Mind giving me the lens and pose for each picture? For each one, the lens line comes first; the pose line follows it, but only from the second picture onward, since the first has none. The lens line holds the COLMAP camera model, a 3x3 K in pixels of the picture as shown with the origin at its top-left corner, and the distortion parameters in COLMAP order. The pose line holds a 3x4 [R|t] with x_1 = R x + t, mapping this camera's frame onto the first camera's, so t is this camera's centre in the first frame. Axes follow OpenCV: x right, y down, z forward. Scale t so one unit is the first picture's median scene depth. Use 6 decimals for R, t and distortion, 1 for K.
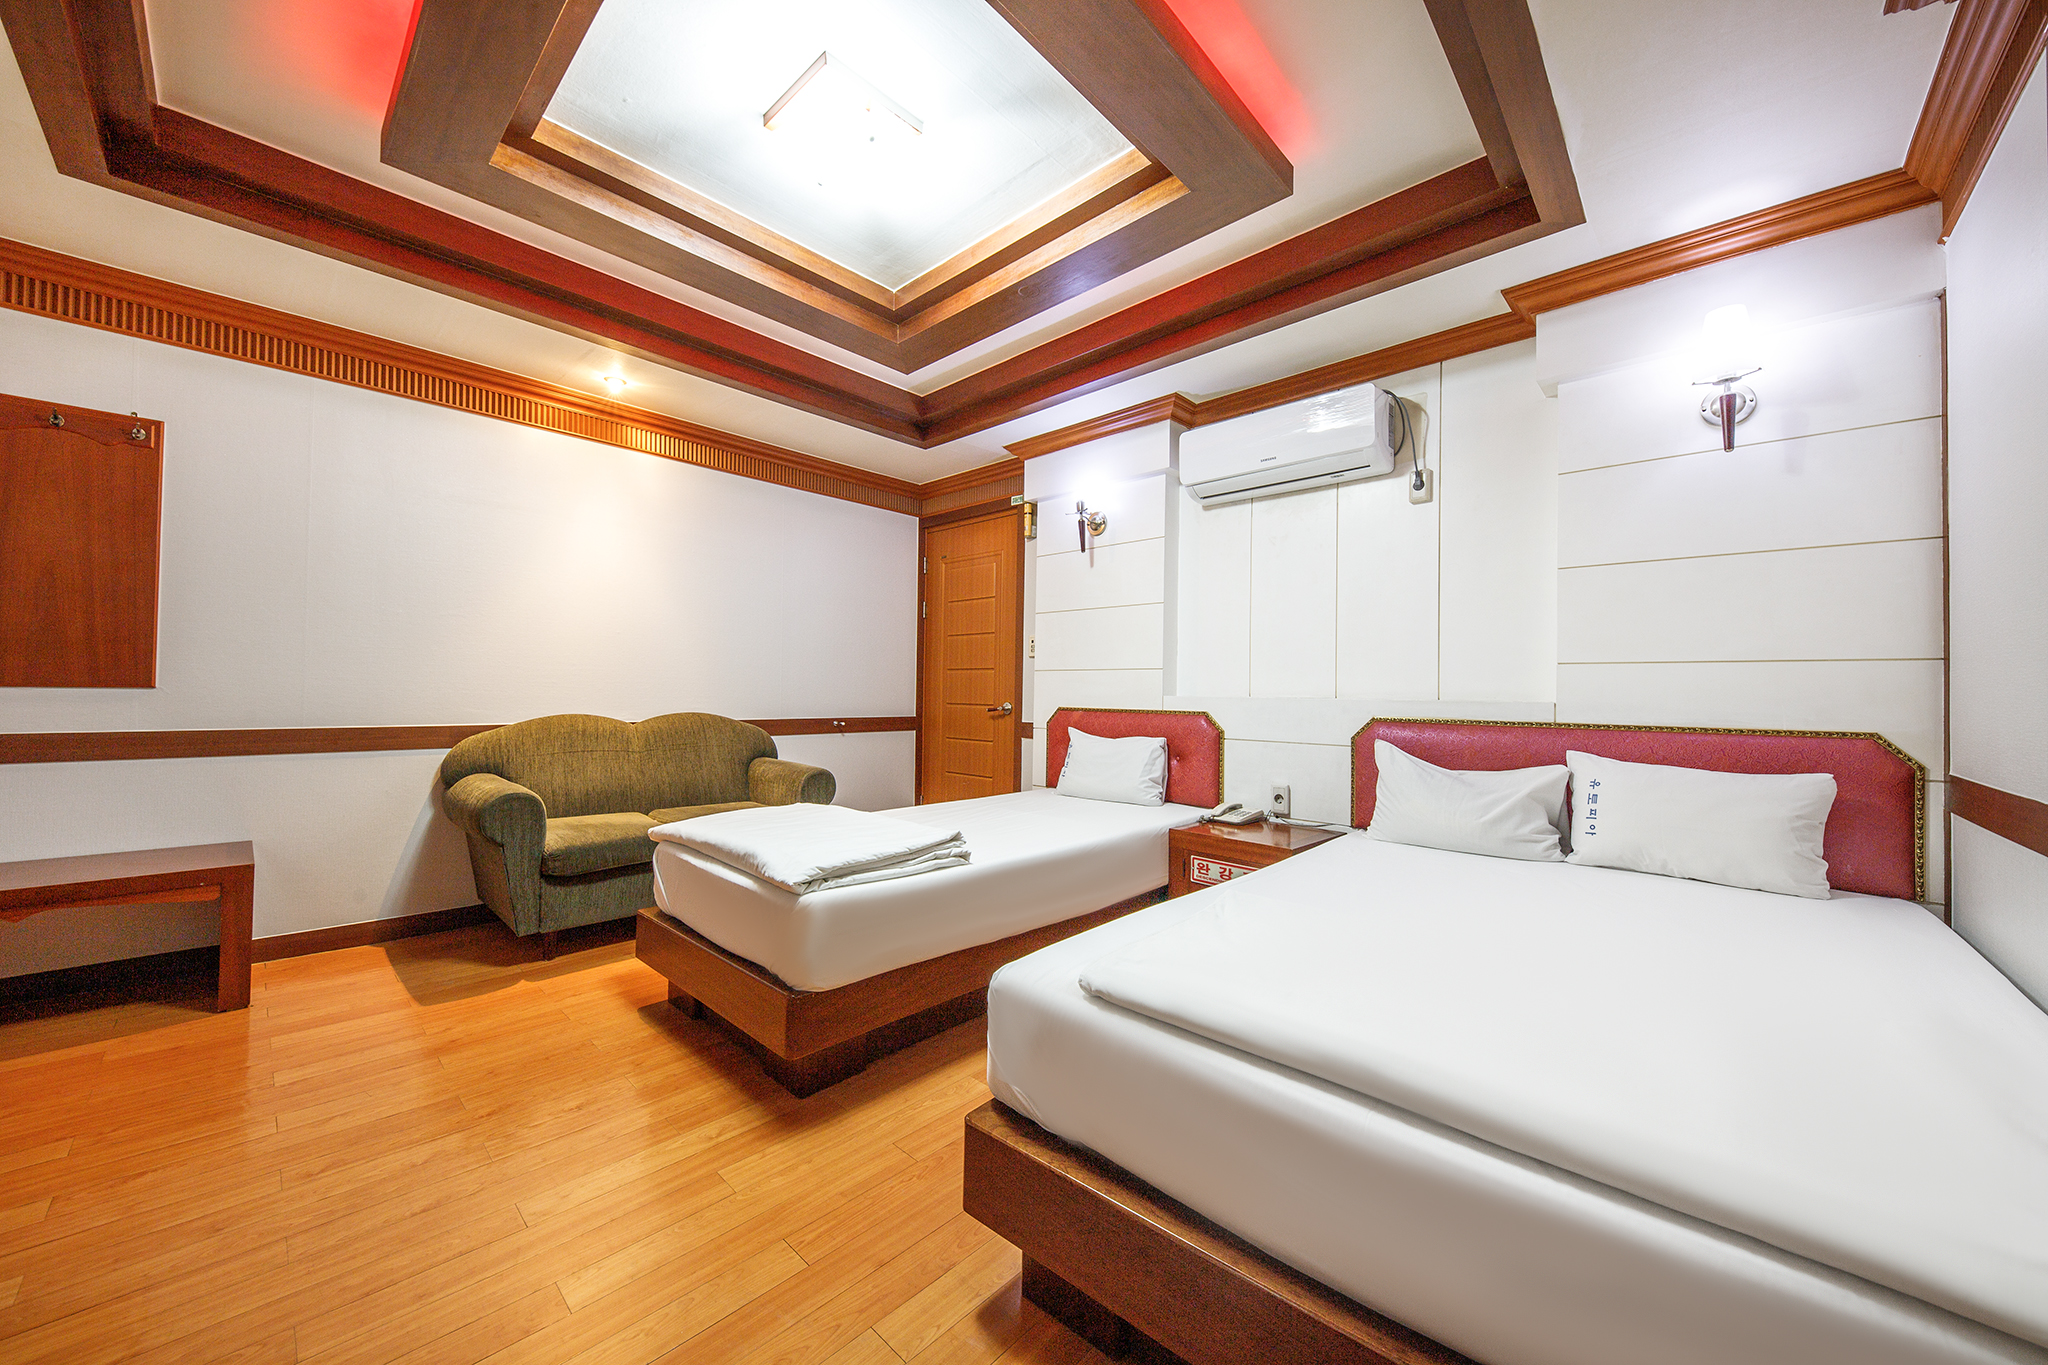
lens RADIAL K [[778.3, 0, 1054.5], [0, 778.3, 682.9], [0, 0, 1]] dist [0.000681, -0.000268]
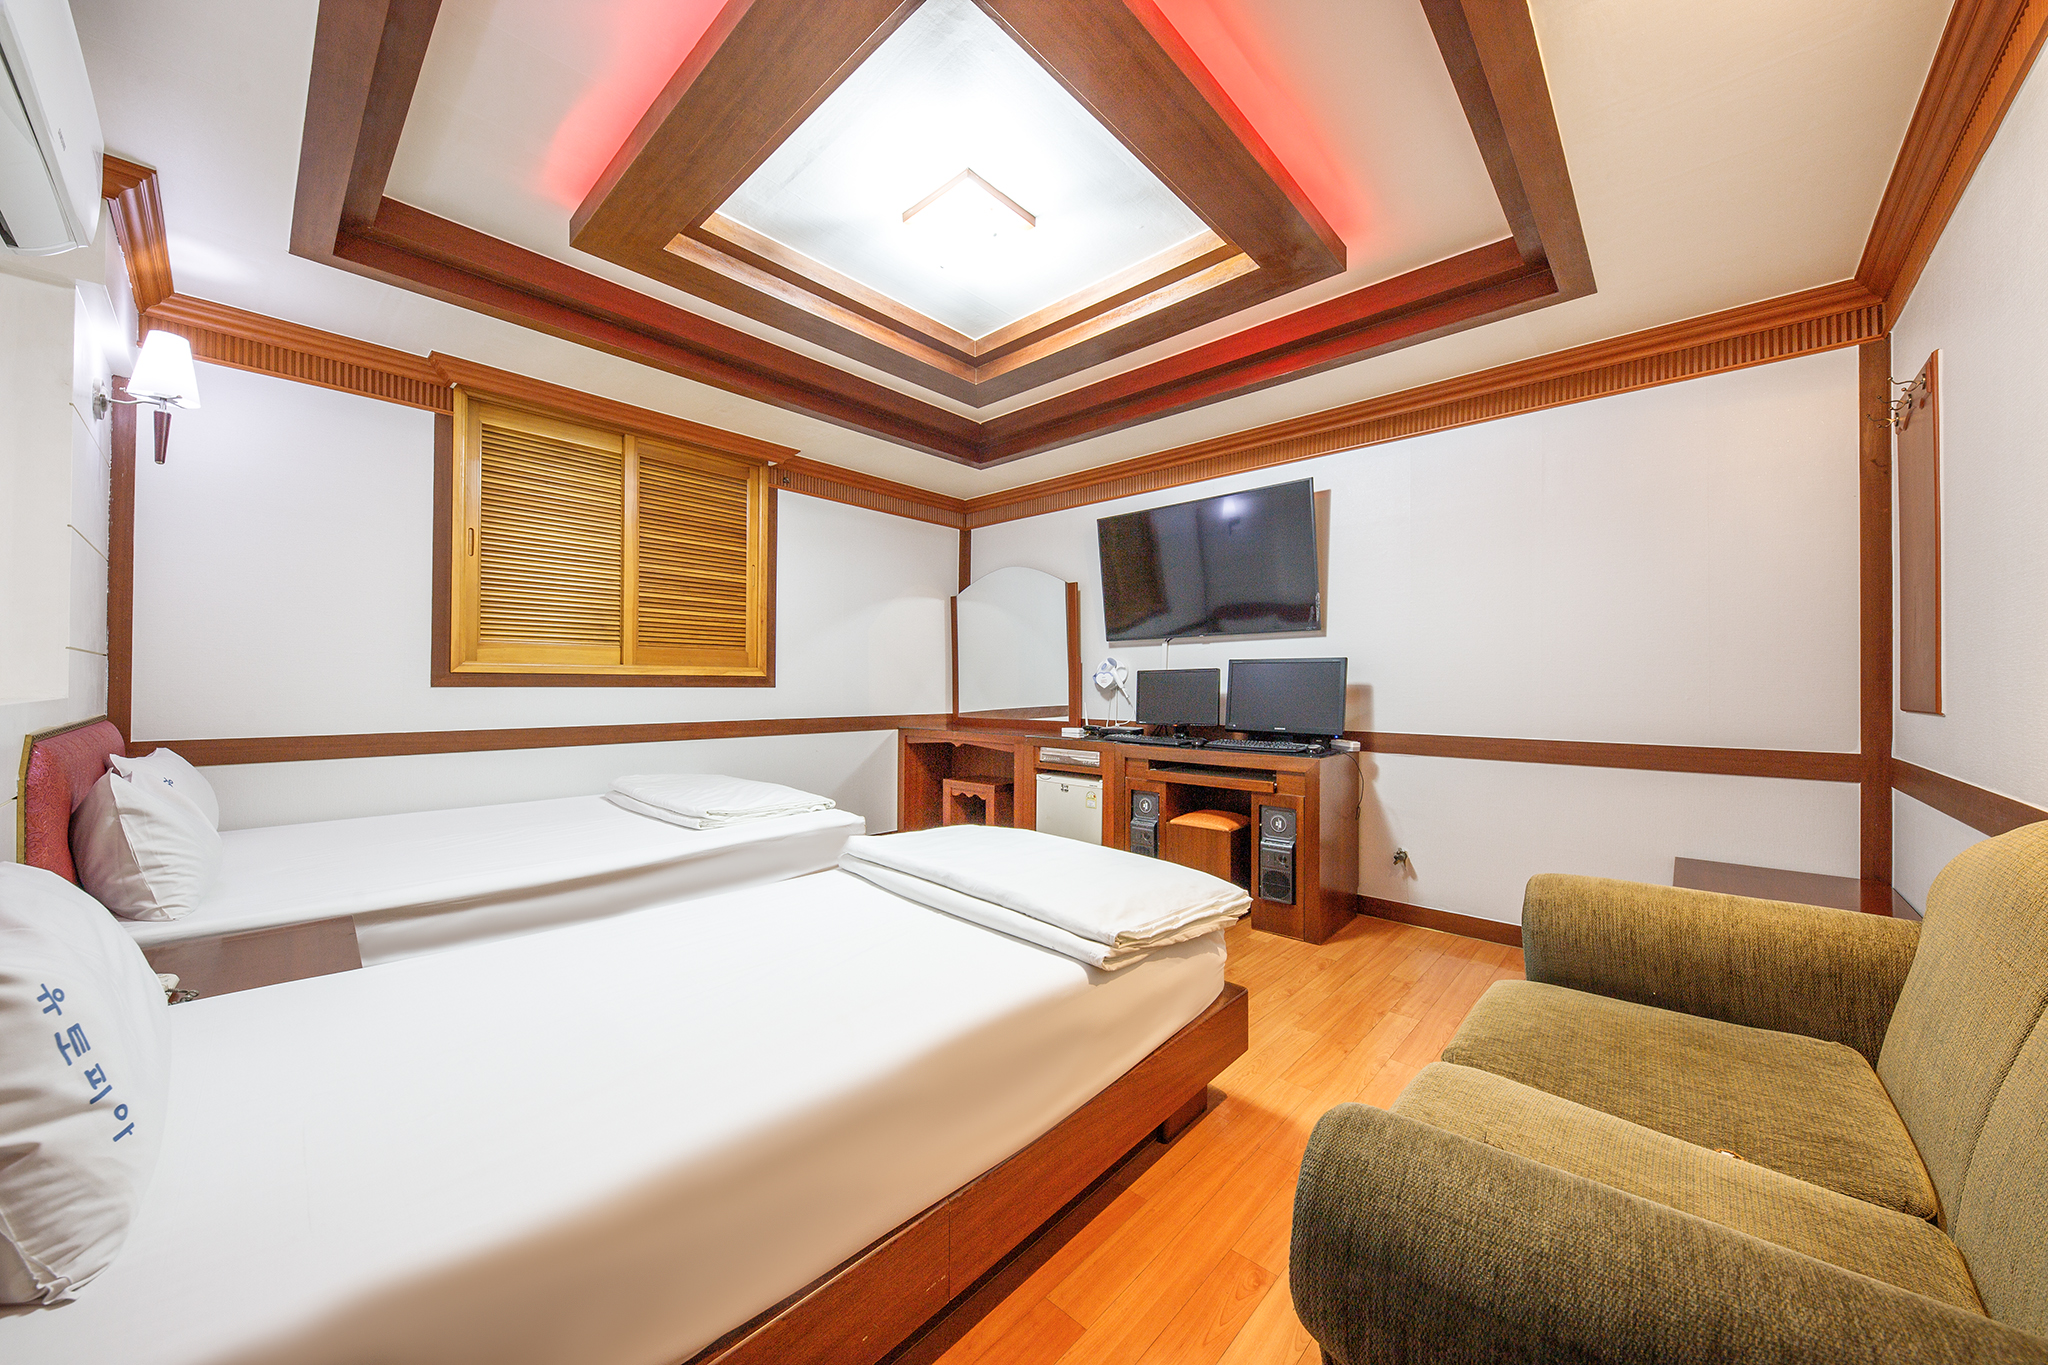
lens RADIAL K [[778.3, 0, 1028.7], [0, 778.3, 693.3], [0, 0, 1]] dist [0.000681, -0.000268]
pose [[0.999874, -0.002251, -0.015699, -0.148080], [0.002455, 0.999913, 0.012994, -0.002007], [0.015668, -0.013031, 0.999792, -0.183810]]
